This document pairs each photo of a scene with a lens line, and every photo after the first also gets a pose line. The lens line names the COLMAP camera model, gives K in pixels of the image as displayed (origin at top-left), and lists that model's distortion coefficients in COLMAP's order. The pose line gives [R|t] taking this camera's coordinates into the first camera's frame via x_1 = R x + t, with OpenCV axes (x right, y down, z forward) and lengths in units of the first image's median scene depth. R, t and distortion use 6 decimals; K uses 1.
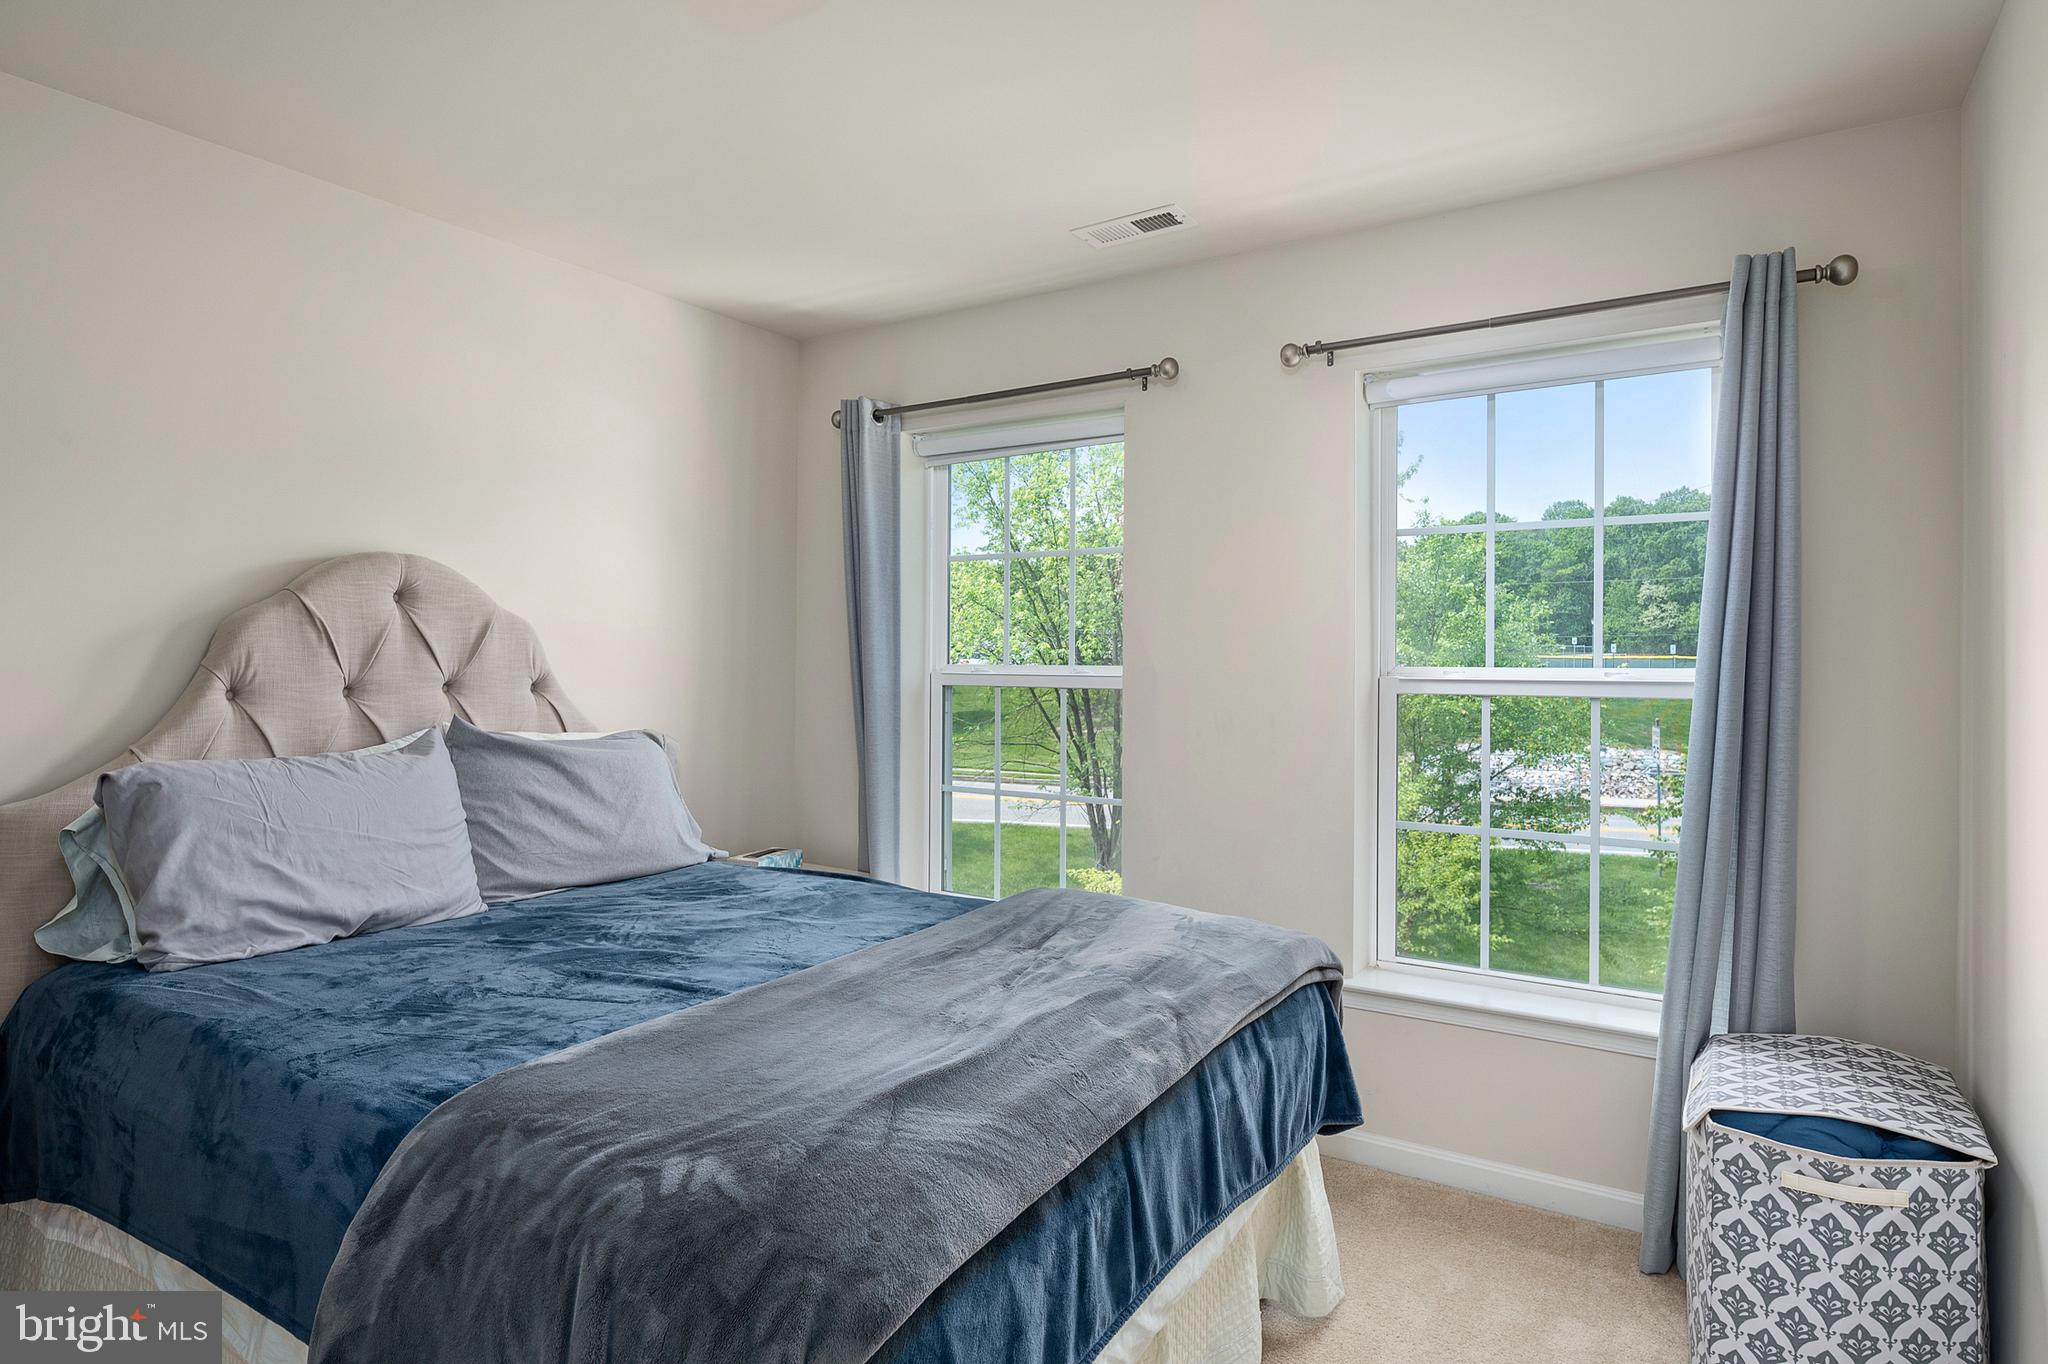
lens RADIAL K [[1110.2, 0, 1022.6], [0, 1110.2, 679.7], [0, 0, 1]] dist [-0.001553, -0.000192]
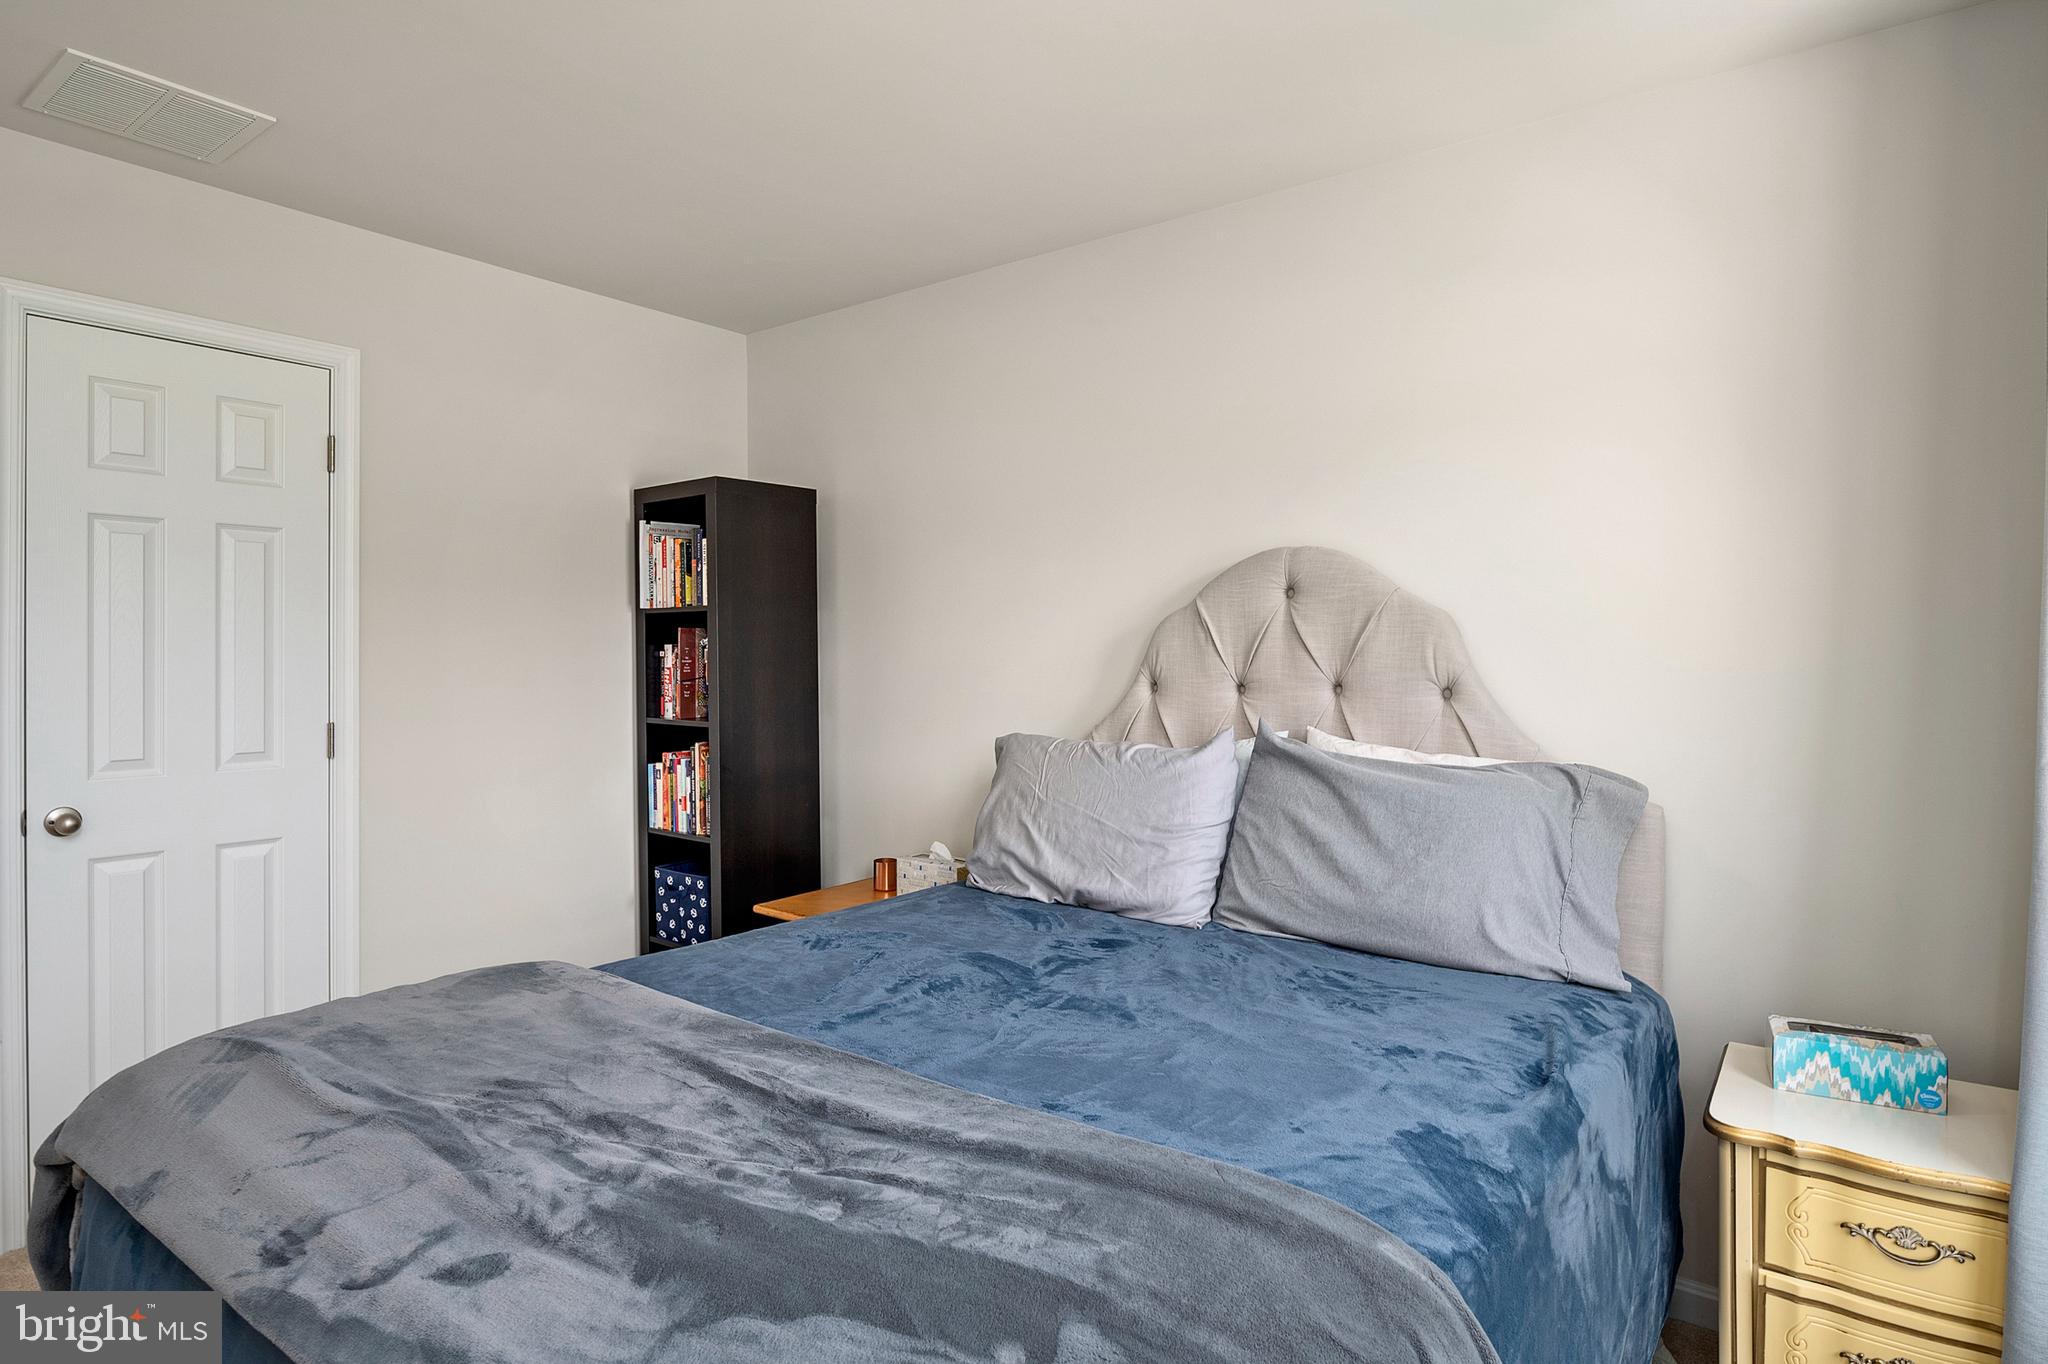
lens RADIAL K [[1110.2, 0, 1022.8], [0, 1110.2, 672.4], [0, 0, 1]] dist [-0.001553, -0.000192]
pose [[-0.084872, 0.013149, -0.996305, 0.411596], [-0.026329, 0.999534, 0.015434, -0.014053], [0.996044, 0.027542, -0.084487, 0.853133]]
